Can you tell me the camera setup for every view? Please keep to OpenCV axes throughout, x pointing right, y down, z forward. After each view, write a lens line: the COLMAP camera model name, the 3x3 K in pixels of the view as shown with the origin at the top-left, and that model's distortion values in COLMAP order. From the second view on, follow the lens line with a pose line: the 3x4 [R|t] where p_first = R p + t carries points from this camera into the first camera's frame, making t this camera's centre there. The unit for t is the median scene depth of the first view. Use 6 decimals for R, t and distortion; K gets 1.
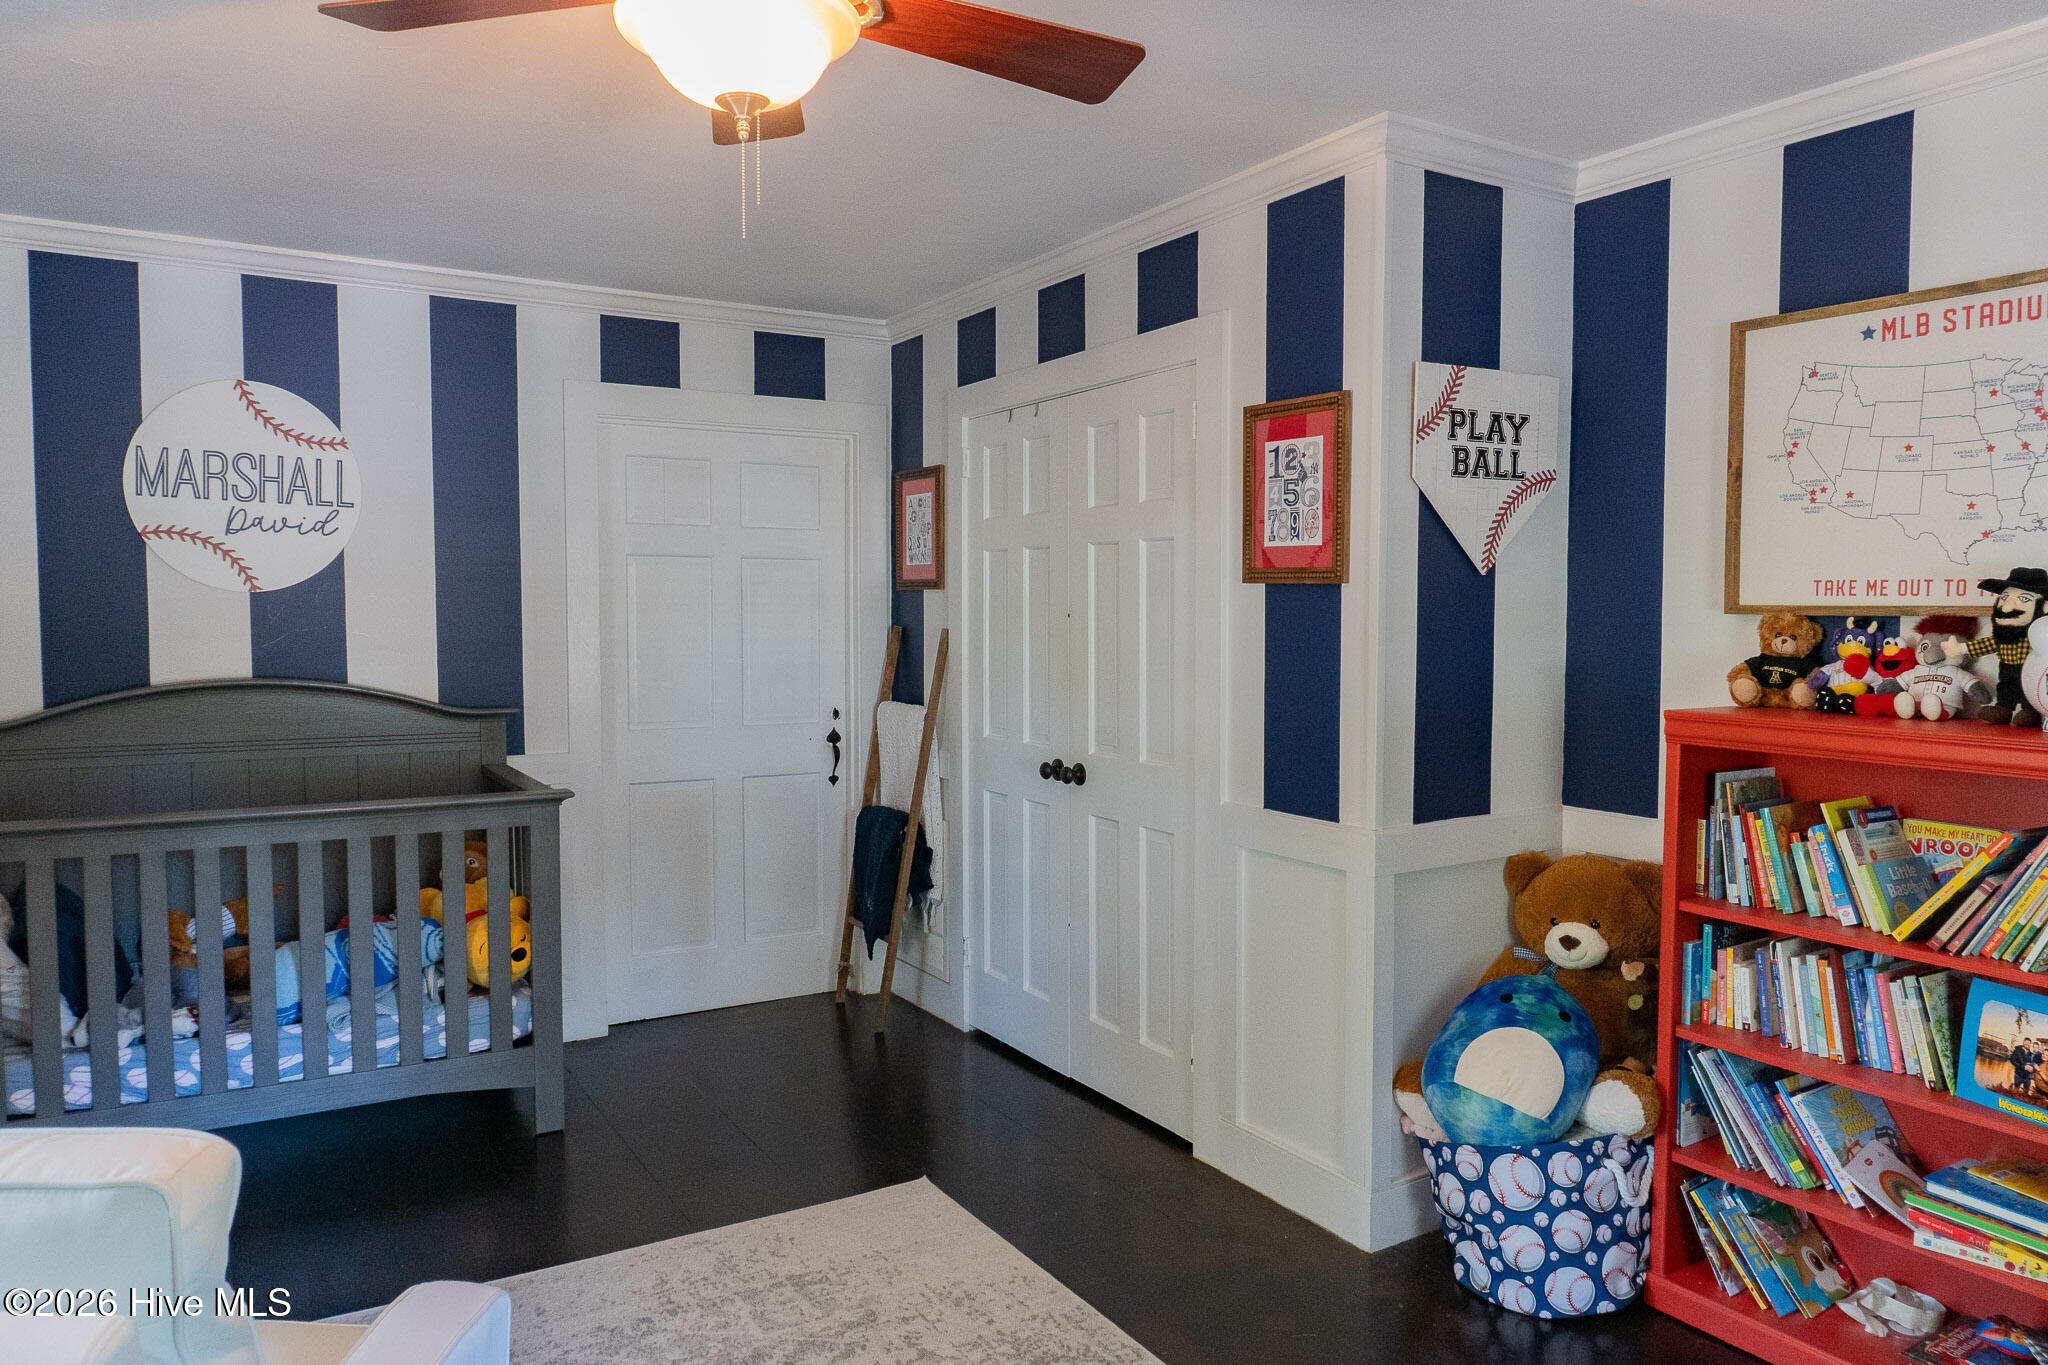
lens RADIAL K [[1372.9, 0, 1027.7], [0, 1372.9, 676.4], [0, 0, 1]] dist [-0.022150, -0.001964]
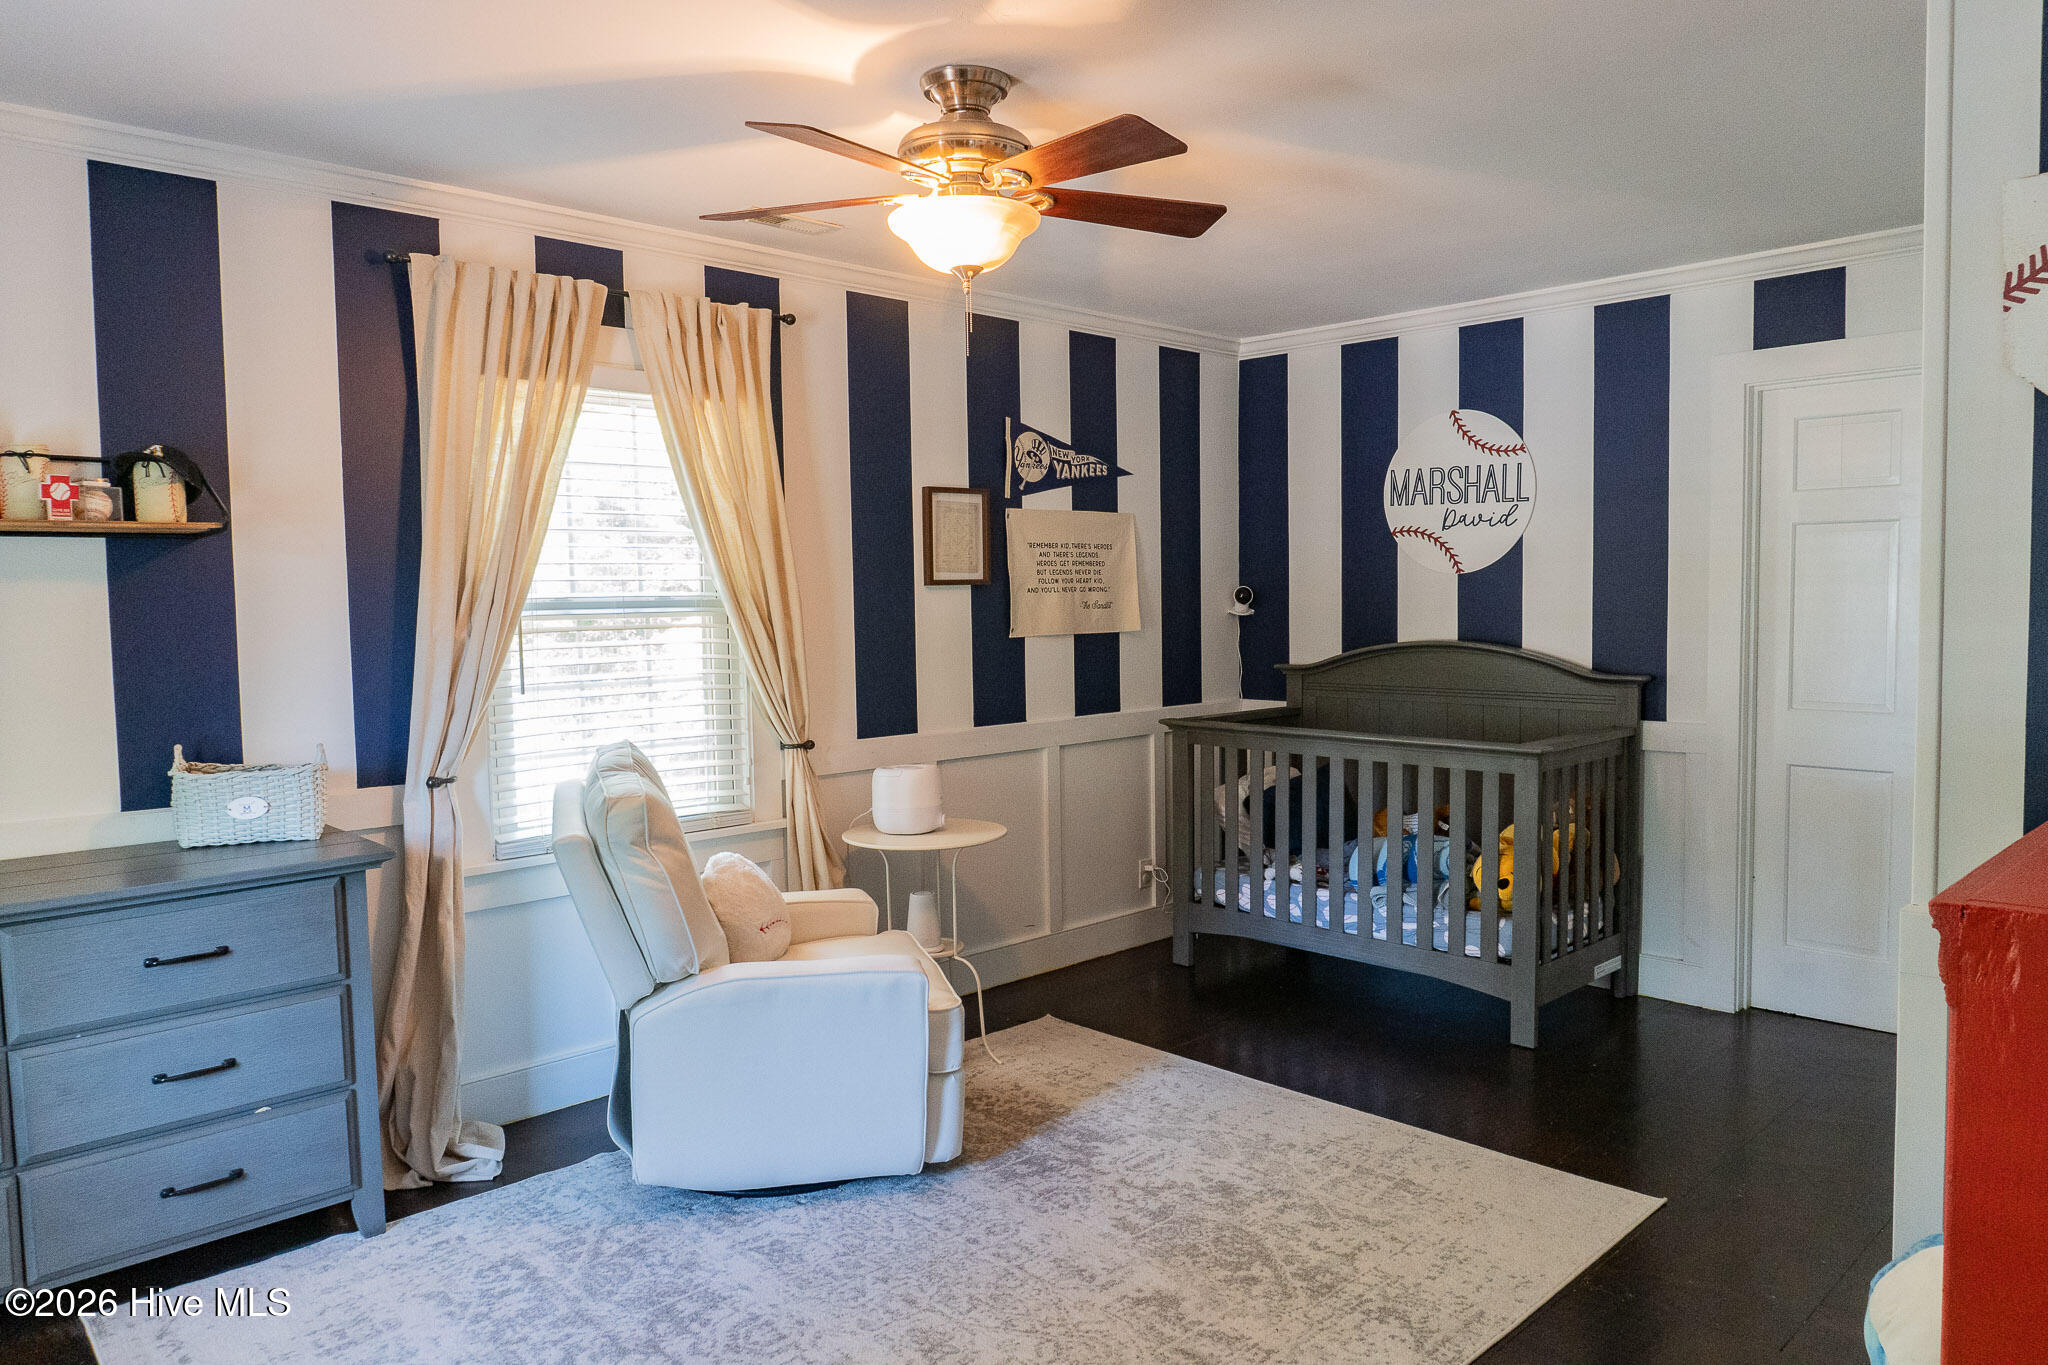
lens RADIAL K [[1372.9, 0, 1032.1], [0, 1372.9, 685.7], [0, 0, 1]] dist [-0.022150, -0.001964]
pose [[0.213102, 0.058965, -0.975249, 0.617784], [-0.031775, 0.998067, 0.053402, -0.012751], [0.976513, 0.019608, 0.214564, 0.332294]]
